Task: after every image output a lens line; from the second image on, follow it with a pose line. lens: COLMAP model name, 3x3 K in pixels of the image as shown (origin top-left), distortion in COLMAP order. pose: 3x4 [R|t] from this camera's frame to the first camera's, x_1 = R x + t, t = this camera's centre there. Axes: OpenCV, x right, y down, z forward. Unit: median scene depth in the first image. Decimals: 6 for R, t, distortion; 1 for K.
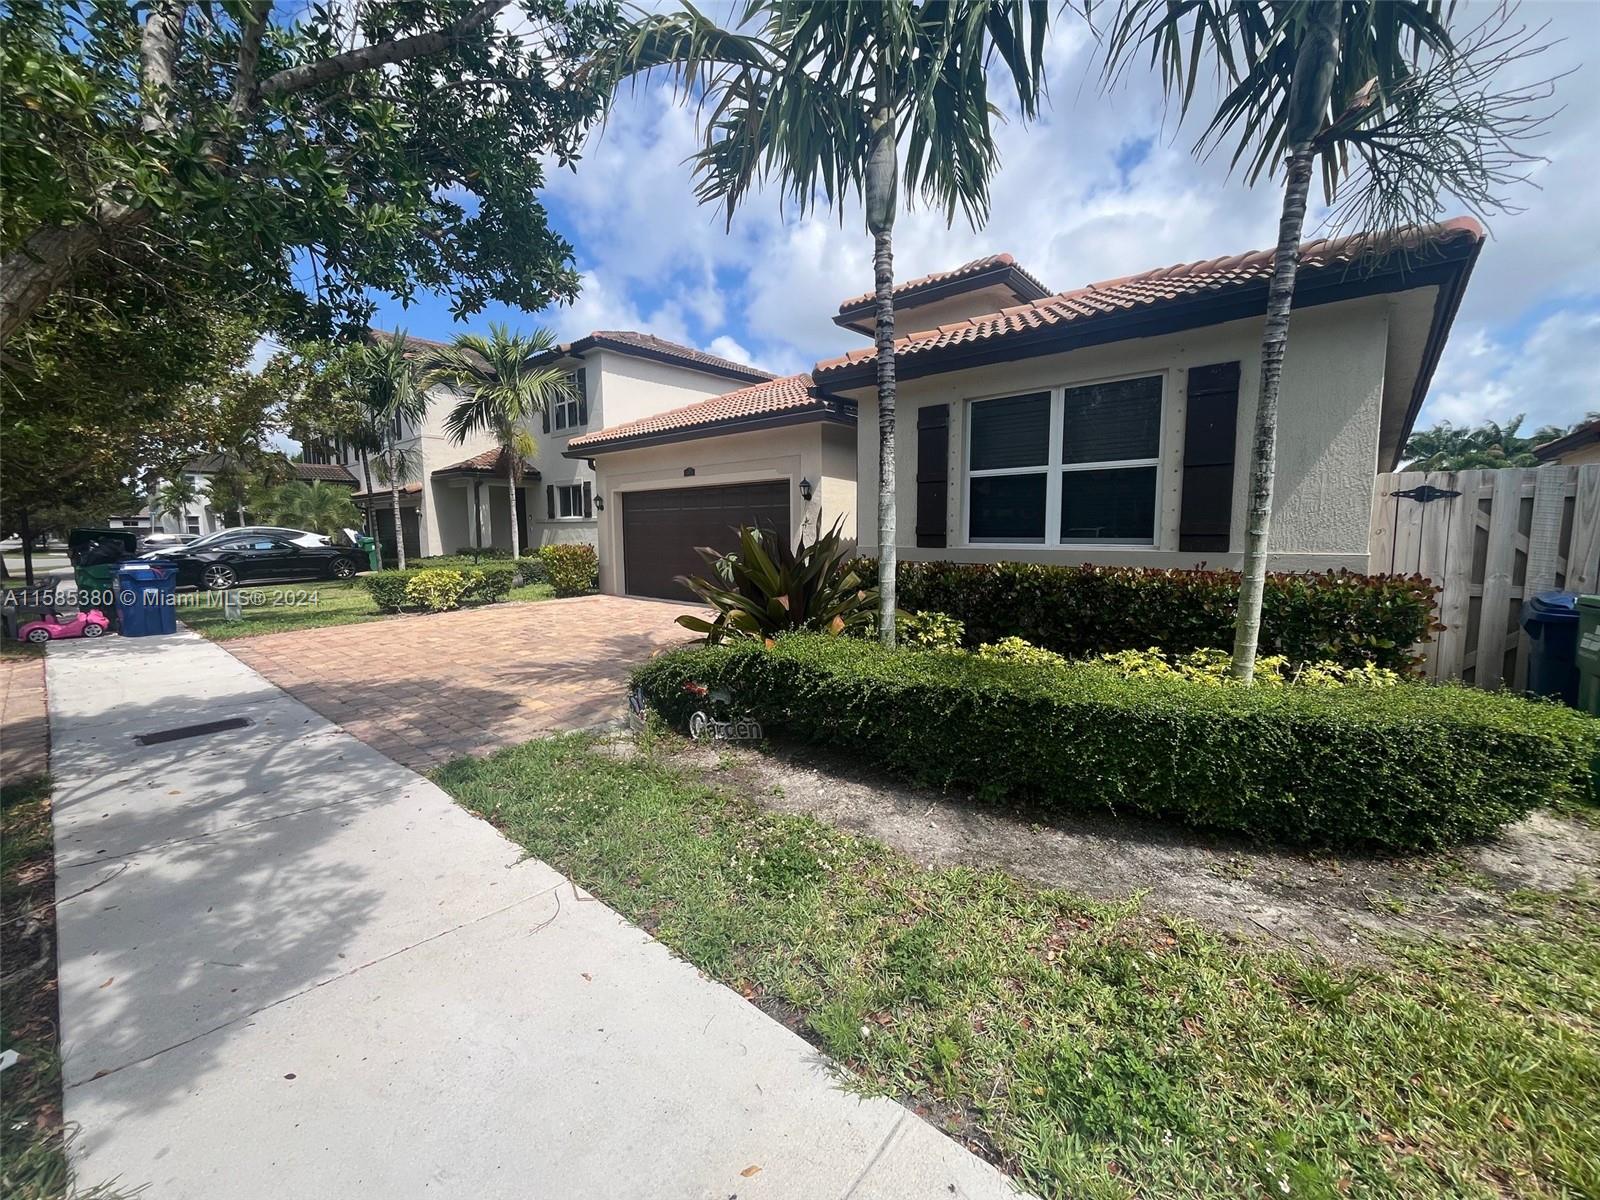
lens RADIAL K [[649.4, 0, 800.0], [0, 649.4, 600.0], [0, 0, 1]] dist [-0.002262, 0.000374]
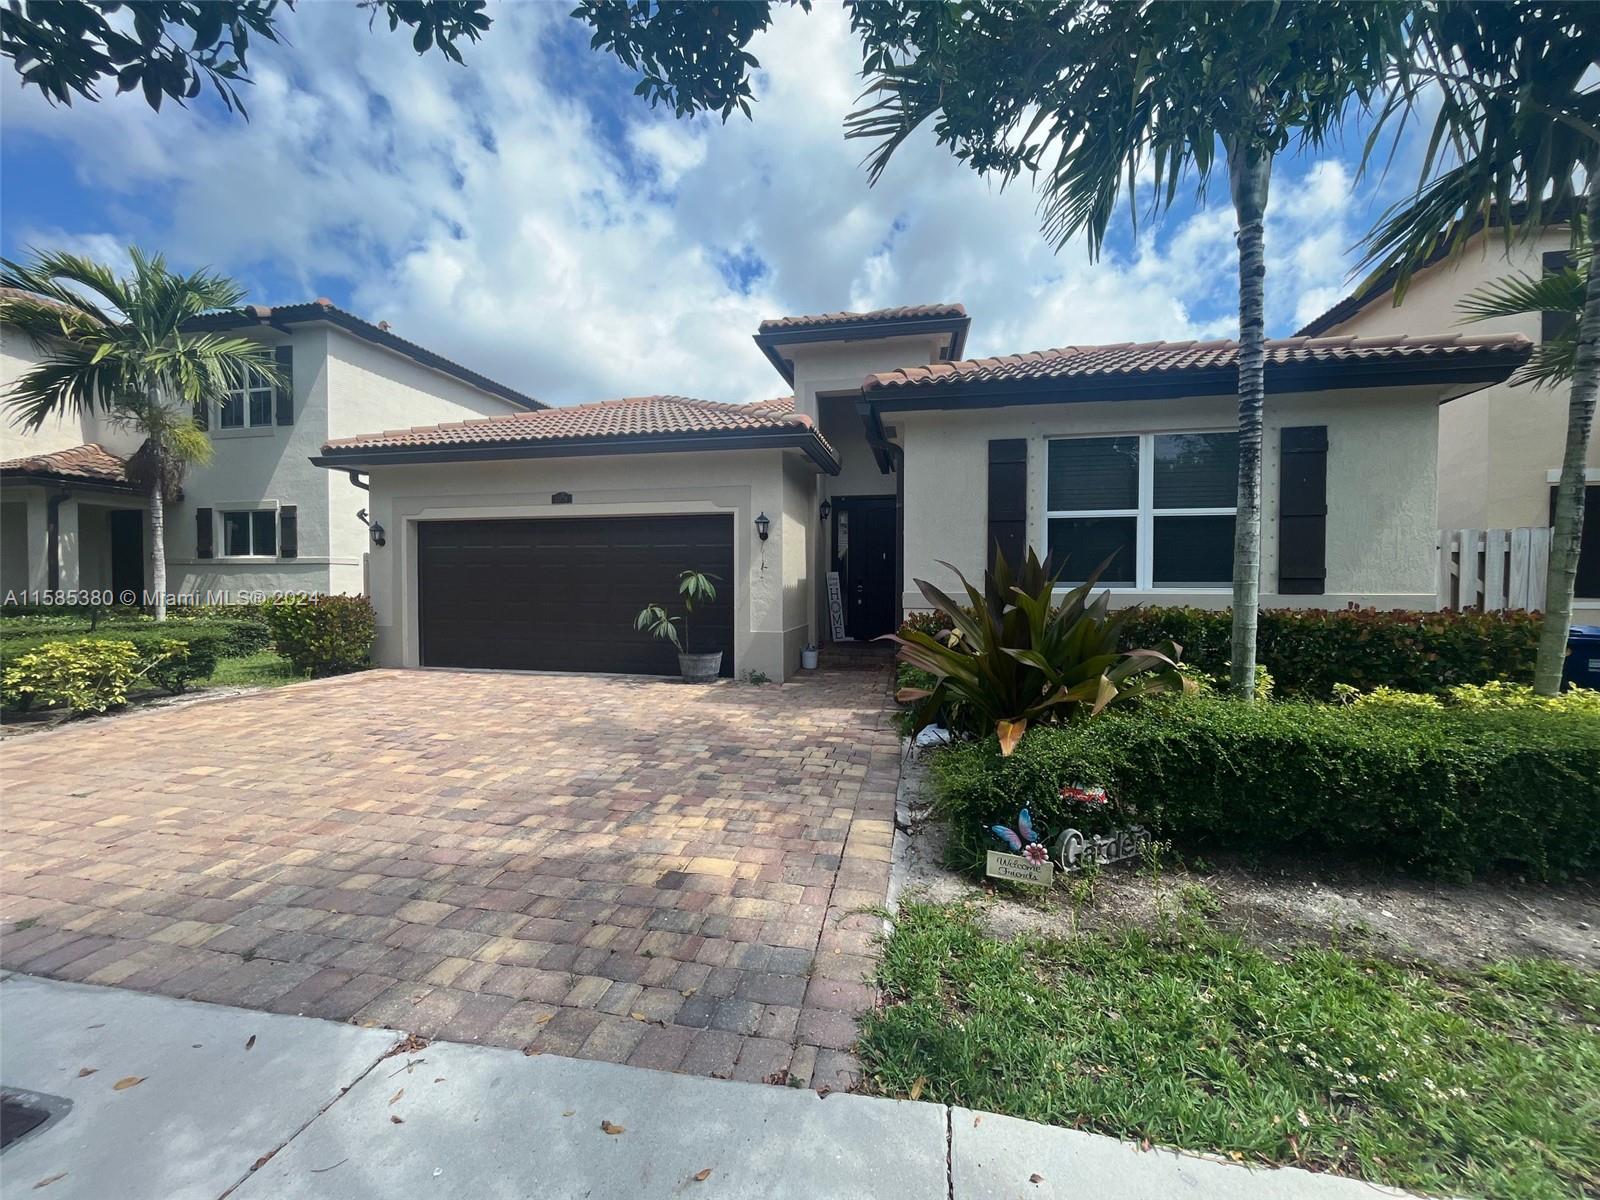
lens RADIAL K [[649.4, 0, 800.0], [0, 649.4, 600.0], [0, 0, 1]] dist [-0.002262, 0.000374]
pose [[0.870596, -0.006747, 0.491953, -0.358812], [0.047180, 0.996443, -0.069826, -0.016106], [-0.489732, 0.084000, 0.867817, 0.261956]]
